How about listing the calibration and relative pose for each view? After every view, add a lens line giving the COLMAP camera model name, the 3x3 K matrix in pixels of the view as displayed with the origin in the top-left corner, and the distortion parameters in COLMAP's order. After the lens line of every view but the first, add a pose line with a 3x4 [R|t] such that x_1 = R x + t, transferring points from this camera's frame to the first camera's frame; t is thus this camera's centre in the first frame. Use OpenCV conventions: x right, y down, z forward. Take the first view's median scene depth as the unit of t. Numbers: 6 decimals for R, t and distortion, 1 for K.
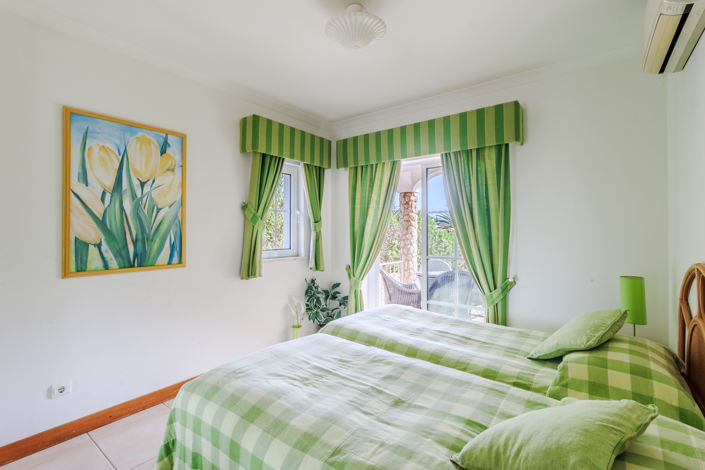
lens RADIAL K [[327.7, 0, 350.6], [0, 327.7, 231.4], [0, 0, 1]] dist [-0.016099, -0.000298]
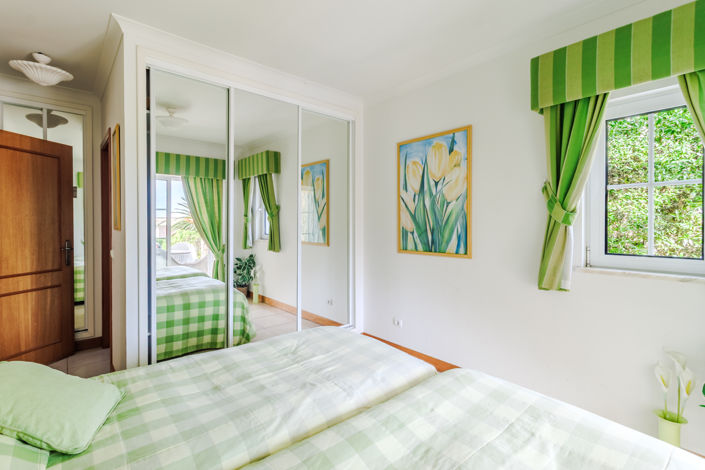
lens RADIAL K [[327.7, 0, 351.1], [0, 327.7, 230.6], [0, 0, 1]] dist [-0.016099, -0.000298]
pose [[-0.214398, 0.022213, -0.976494, 0.615709], [0.001900, 0.999749, 0.022324, 0.000783], [0.976745, 0.002931, -0.214386, 0.959918]]
